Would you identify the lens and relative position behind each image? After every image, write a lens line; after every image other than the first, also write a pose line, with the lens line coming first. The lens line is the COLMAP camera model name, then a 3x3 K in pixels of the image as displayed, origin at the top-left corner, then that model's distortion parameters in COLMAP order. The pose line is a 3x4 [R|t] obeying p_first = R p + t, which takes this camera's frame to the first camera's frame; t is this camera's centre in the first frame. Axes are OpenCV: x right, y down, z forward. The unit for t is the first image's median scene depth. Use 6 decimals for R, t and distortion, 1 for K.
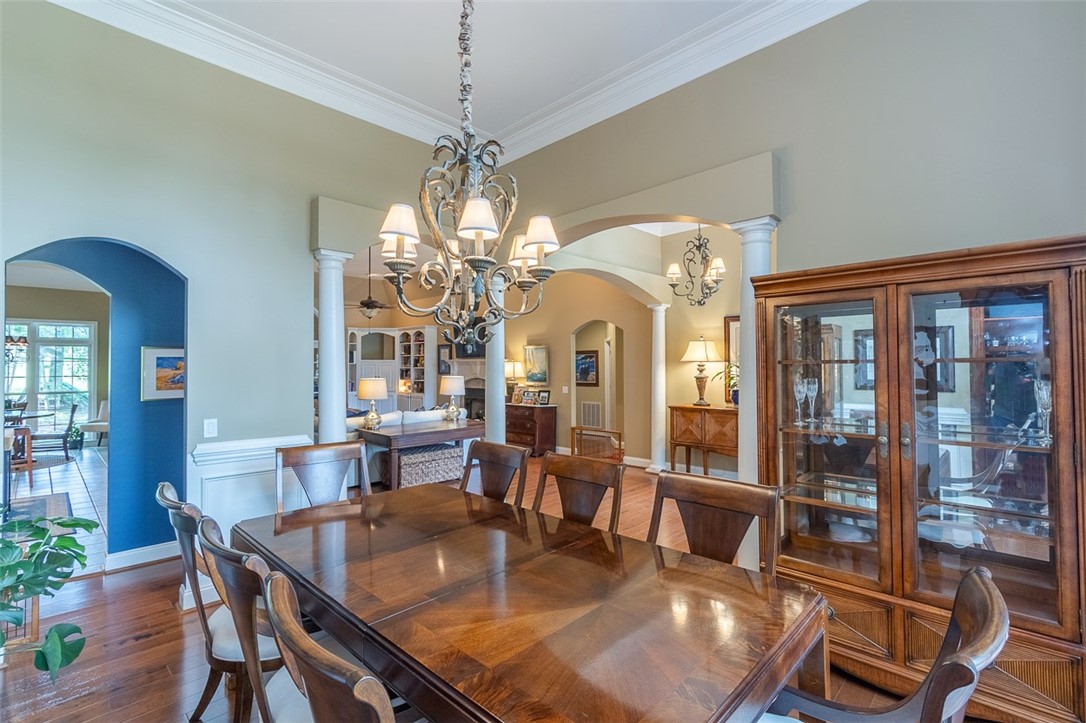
lens RADIAL K [[494.7, 0, 535.0], [0, 494.7, 363.9], [0, 0, 1]] dist [-0.004016, 0.000291]
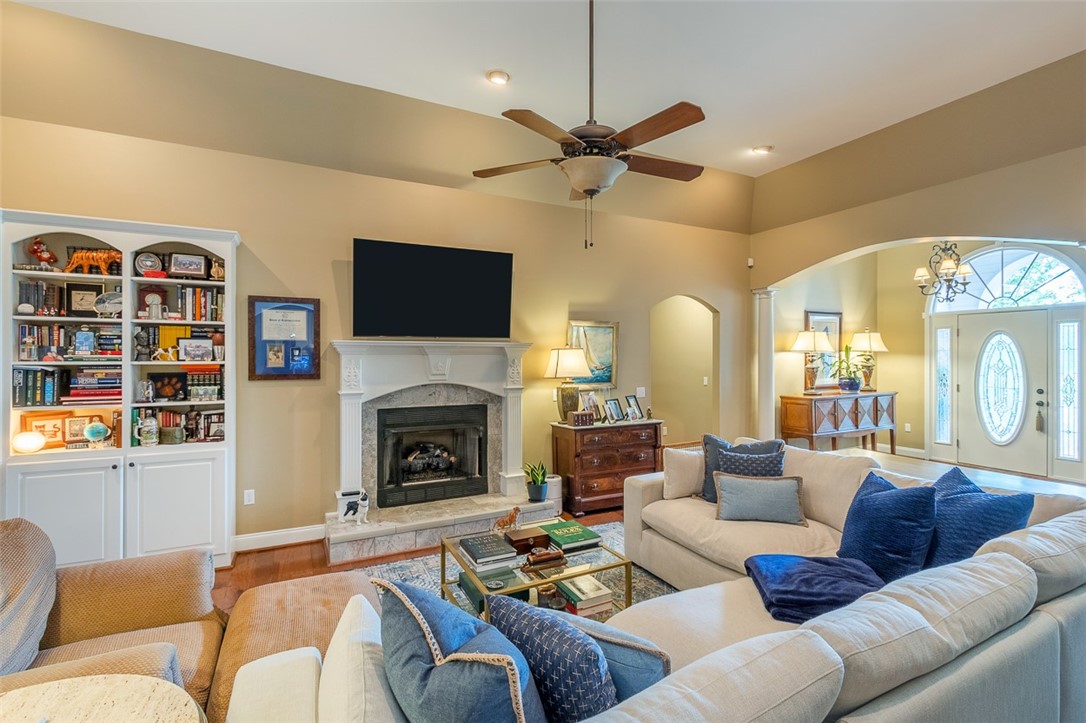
lens RADIAL K [[494.7, 0, 547.2], [0, 494.7, 356.7], [0, 0, 1]] dist [-0.004016, 0.000291]
pose [[0.299029, 0.003218, 0.954239, -0.459230], [-0.001971, 0.999994, -0.002755, 0.004776], [-0.954242, -0.001057, 0.299033, 0.689673]]
